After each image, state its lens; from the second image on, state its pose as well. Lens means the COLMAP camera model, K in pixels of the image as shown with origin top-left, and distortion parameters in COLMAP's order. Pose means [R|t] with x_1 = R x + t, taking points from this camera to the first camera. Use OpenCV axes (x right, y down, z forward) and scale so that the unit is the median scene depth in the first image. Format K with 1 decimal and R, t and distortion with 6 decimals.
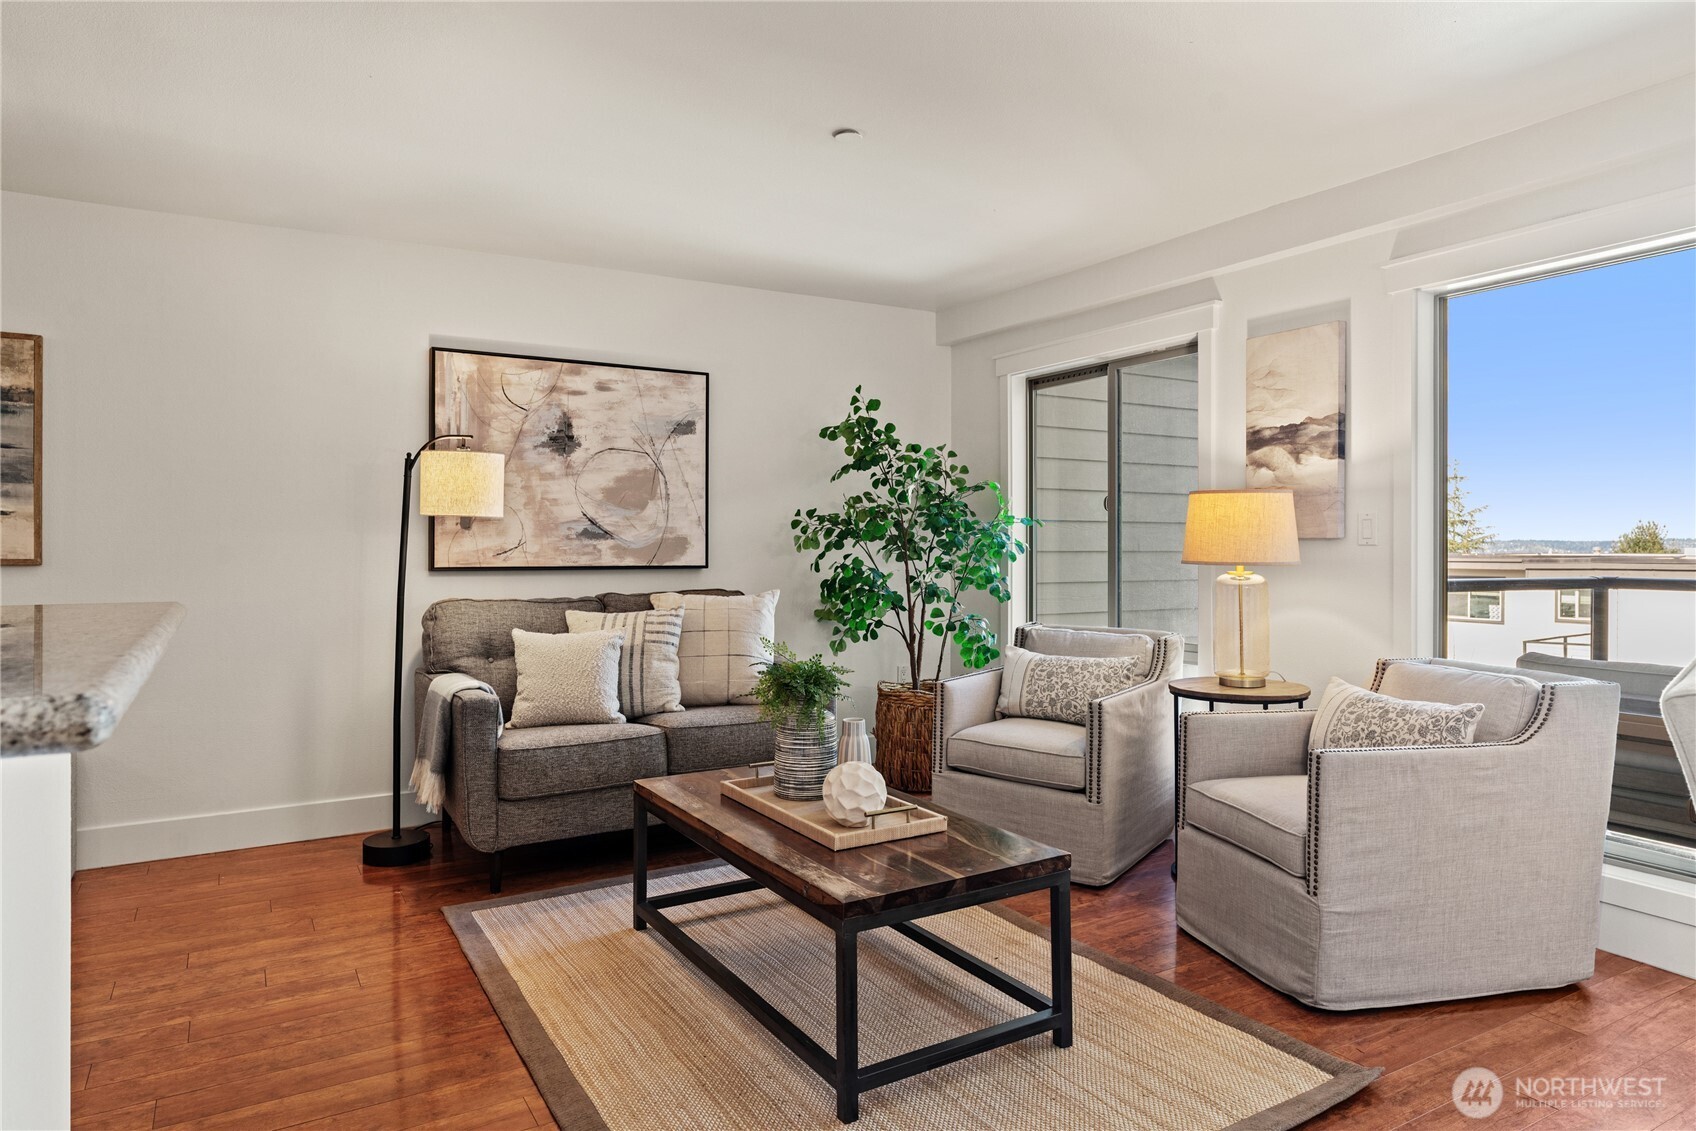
lens RADIAL K [[1019.1, 0, 827.5], [0, 1019.1, 547.9], [0, 0, 1]] dist [-0.000184, 0.002002]
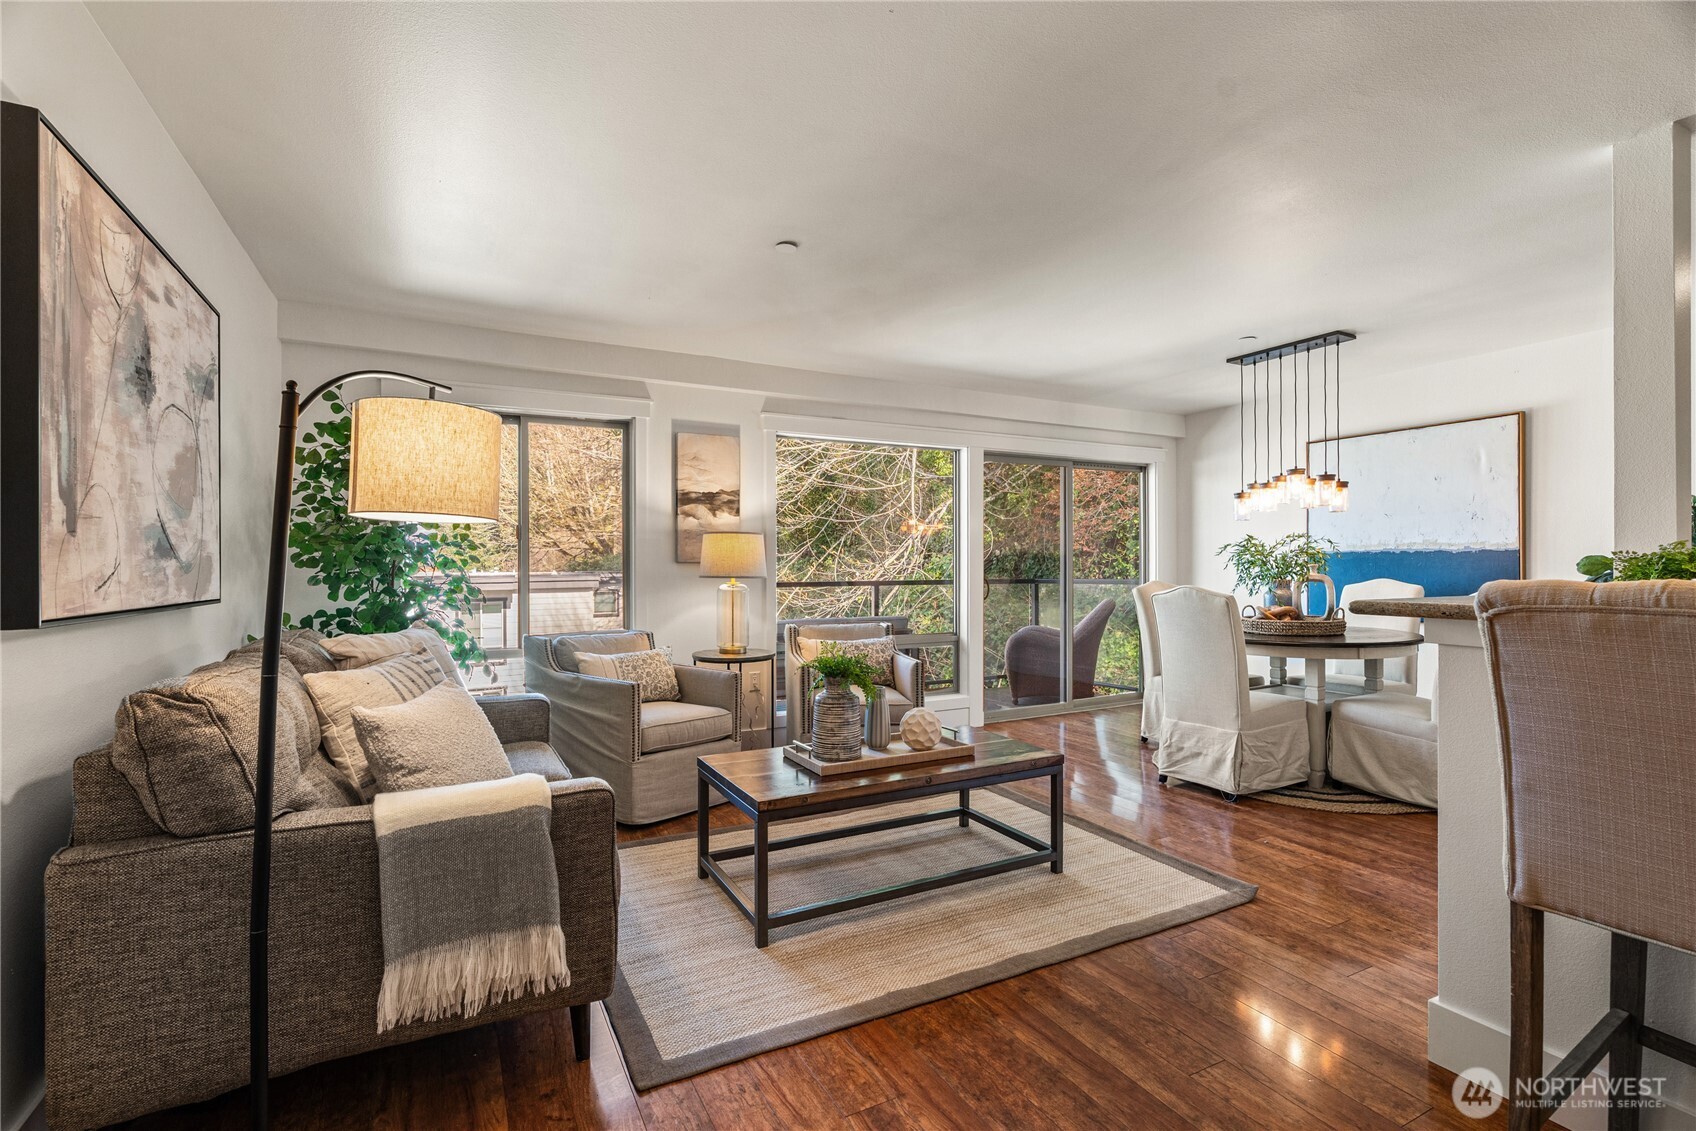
lens RADIAL K [[783.4, 0, 844.5], [0, 783.4, 563.4], [0, 0, 1]] dist [-0.014491, 0.006599]
pose [[0.047699, 0.002566, 0.998858, -0.688127], [0.006829, 0.999972, -0.002895, -0.001889], [-0.998838, 0.006960, 0.047680, 0.633863]]
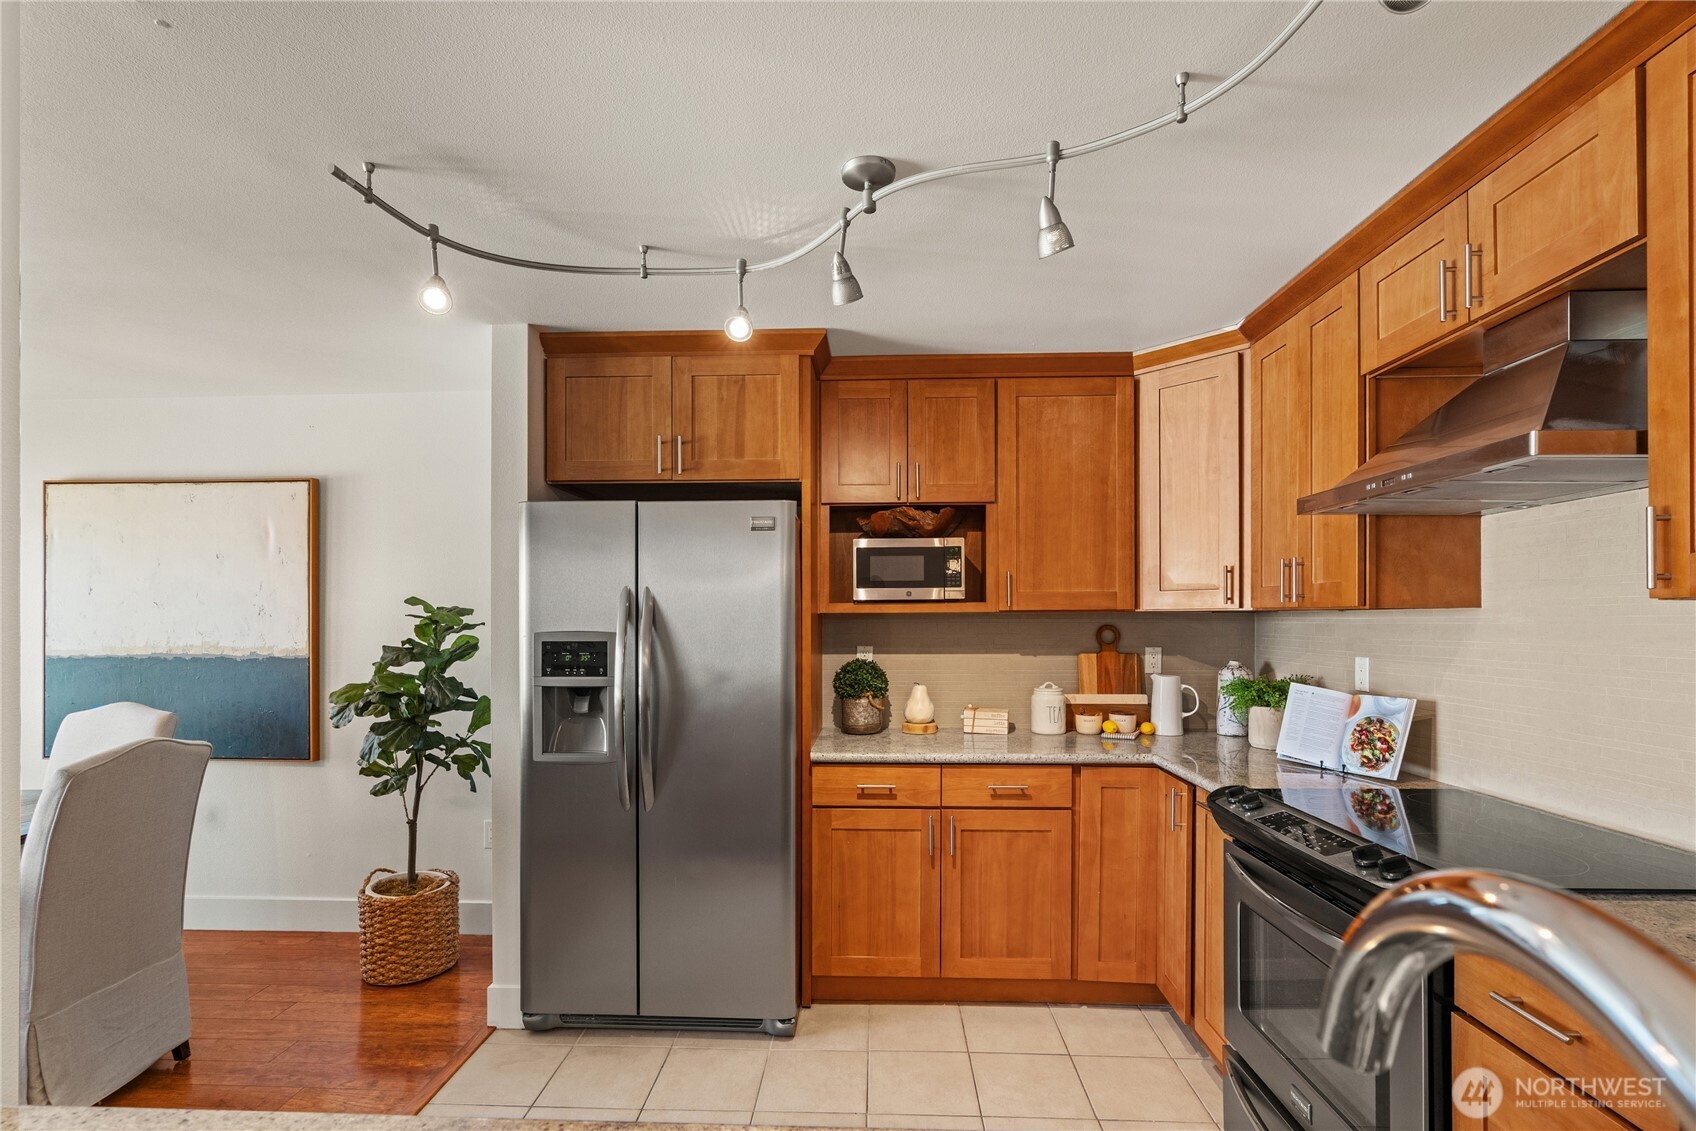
lens RADIAL K [[783.5, 0, 845.2], [0, 783.5, 619.8], [0, 0, 1]] dist [-0.011664, 0.000323]
pose [[-0.844136, 0.002487, 0.536123, -0.500361], [0.003105, 0.999995, 0.000249, -0.054532], [-0.536120, 0.001875, -0.844140, 0.161618]]
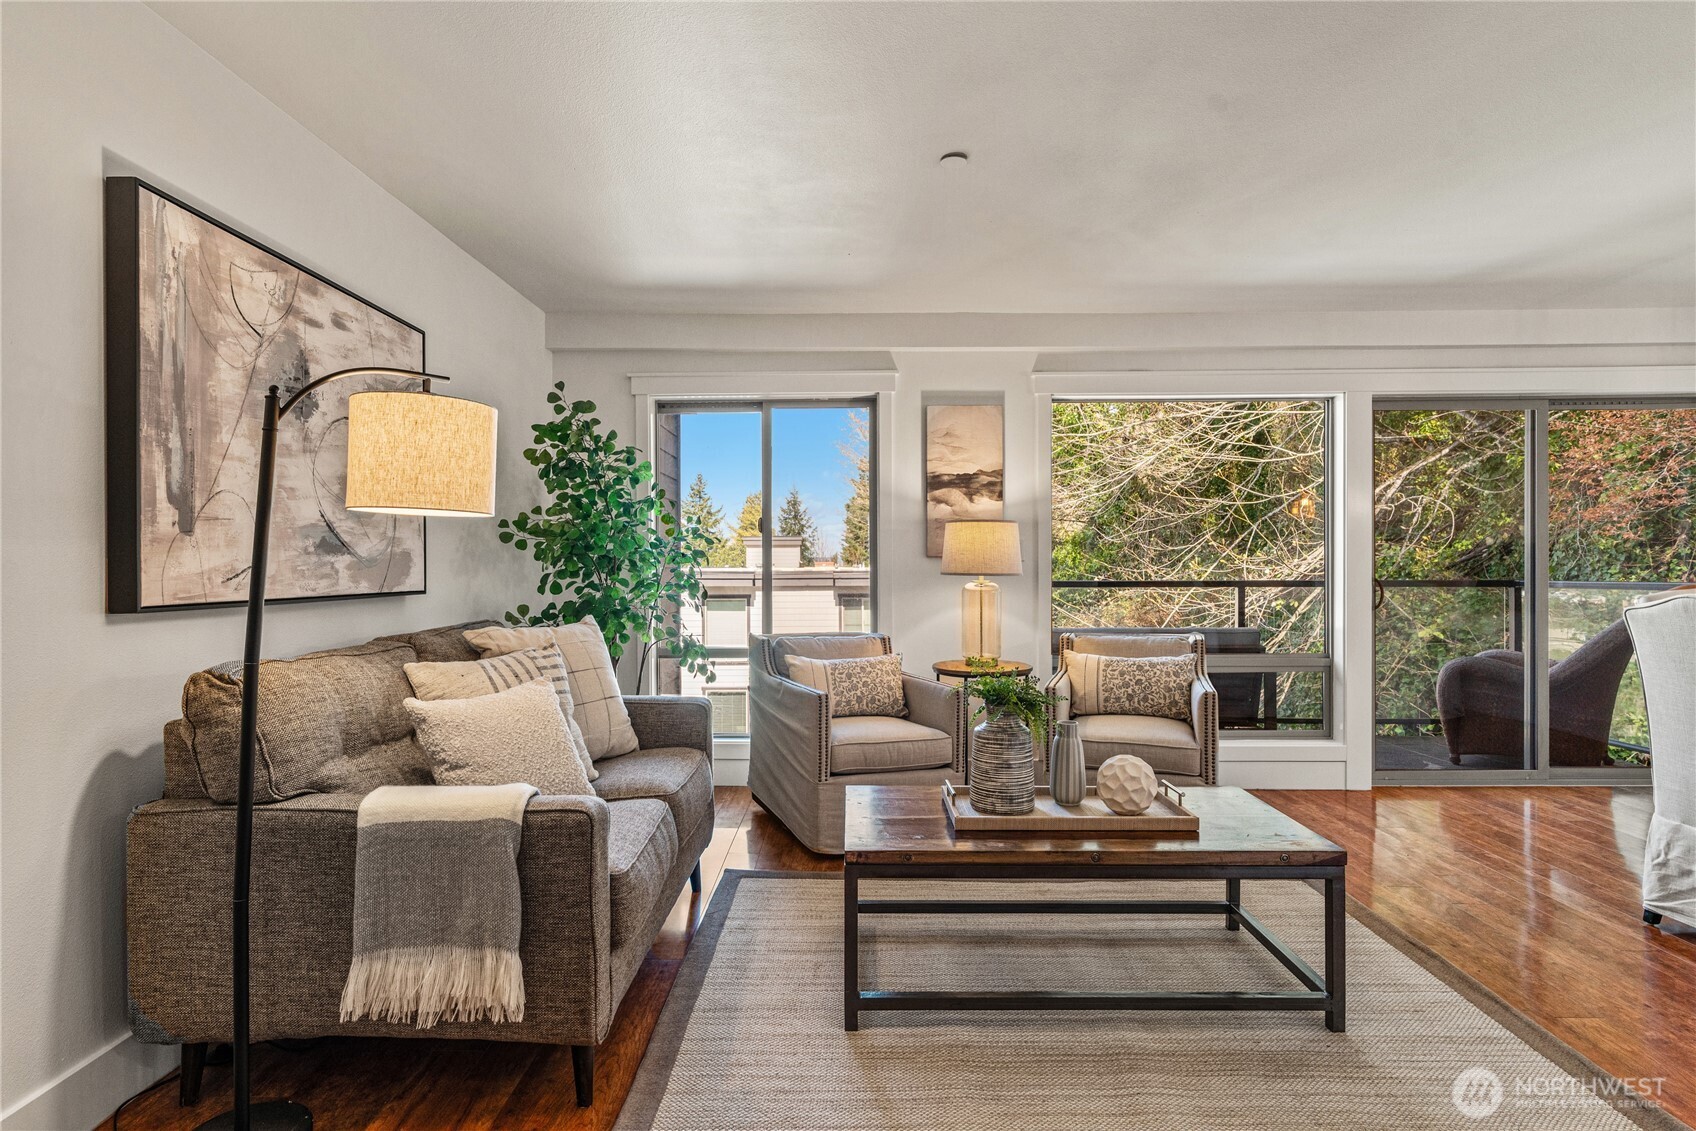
lens RADIAL K [[881.6, 0, 833.9], [0, 881.6, 564.0], [0, 0, 1]] dist [-0.003050, 0.001318]
pose [[0.523427, -0.003659, 0.852063, -0.573007], [0.006066, 0.999981, 0.000568, -0.000643], [-0.852049, 0.004871, 0.523439, 0.461277]]
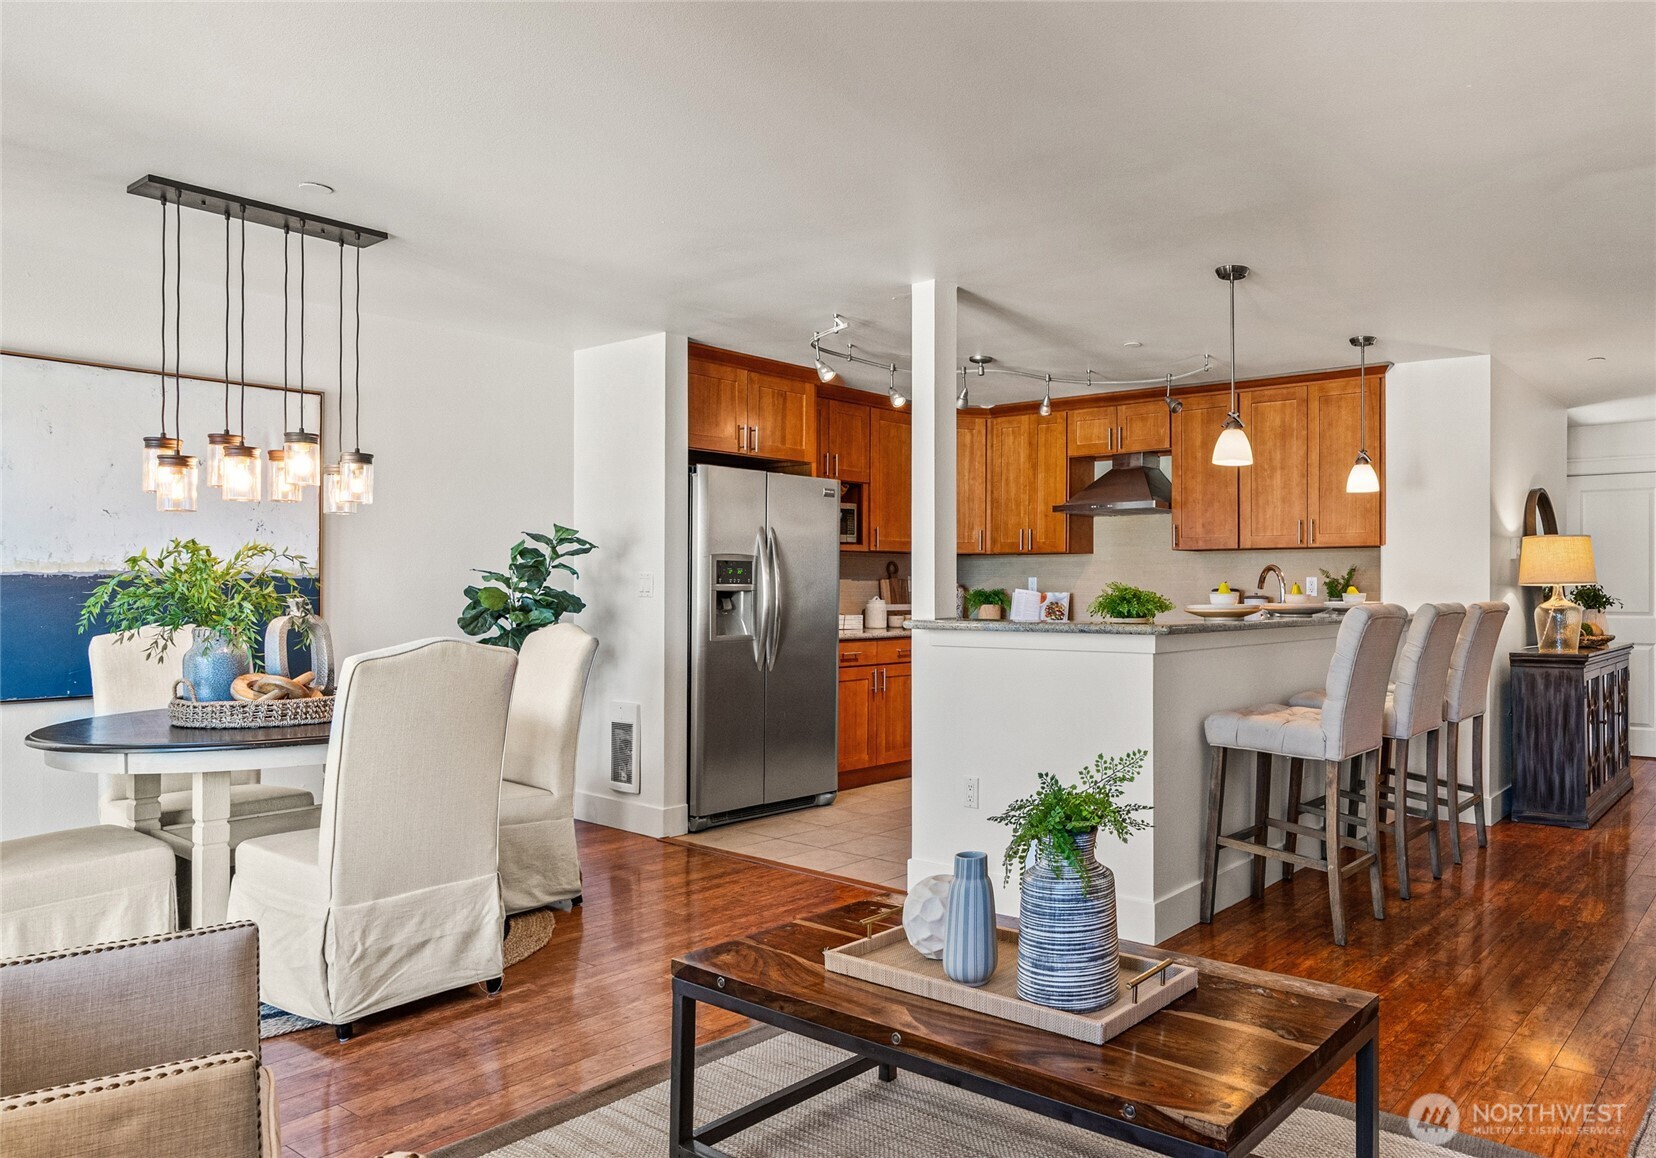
lens RADIAL K [[1107.2, 0, 1079.1], [0, 1107.2, 587.0], [0, 0, 1]] dist [-0.008299, 0.001753]
pose [[-0.906105, -0.001713, -0.423049, 0.175825], [-0.002193, 0.999997, 0.000648, -0.009835], [0.423046, 0.001515, -0.906107, 1.094266]]
